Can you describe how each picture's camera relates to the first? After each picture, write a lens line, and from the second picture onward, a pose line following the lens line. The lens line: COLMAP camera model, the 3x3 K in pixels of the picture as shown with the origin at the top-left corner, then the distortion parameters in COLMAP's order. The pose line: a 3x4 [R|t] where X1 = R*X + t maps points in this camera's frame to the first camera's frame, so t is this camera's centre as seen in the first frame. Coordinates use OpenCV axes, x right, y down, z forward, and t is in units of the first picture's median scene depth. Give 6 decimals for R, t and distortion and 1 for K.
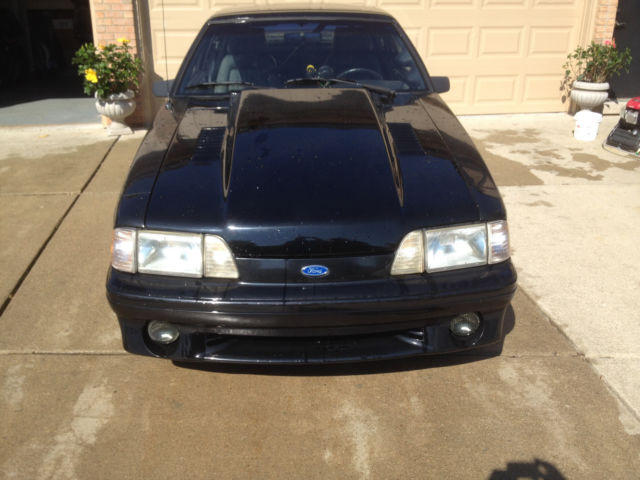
lens RADIAL K [[625.4, 0, 320.0], [0, 625.4, 240.0], [0, 0, 1]] dist [0.187202, -0.430198]
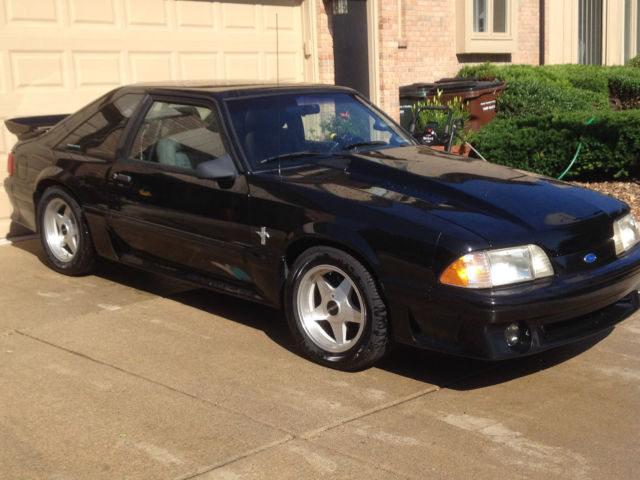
lens RADIAL K [[953.5, 0, 320.0], [0, 953.5, 240.0], [0, 0, 1]] dist [0.118259, -0.078639]
pose [[0.734455, -0.139573, 0.664149, -1.630926], [0.268490, 0.958540, -0.095472, 0.047793], [-0.623288, 0.248438, 0.741479, -0.139977]]
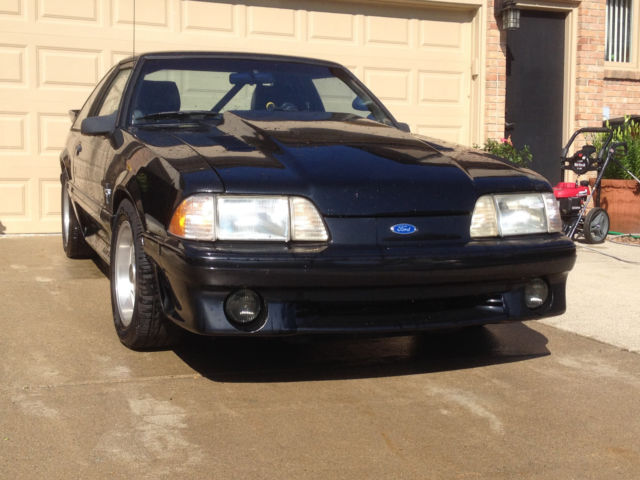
lens RADIAL K [[953.5, 0, 320.0], [0, 953.5, 240.0], [0, 0, 1]] dist [0.118259, -0.078639]
pose [[0.952580, -0.015412, 0.303899, -0.541470], [0.100524, 0.958583, -0.266483, 0.414961], [-0.287206, 0.284396, 0.914676, -0.293296]]
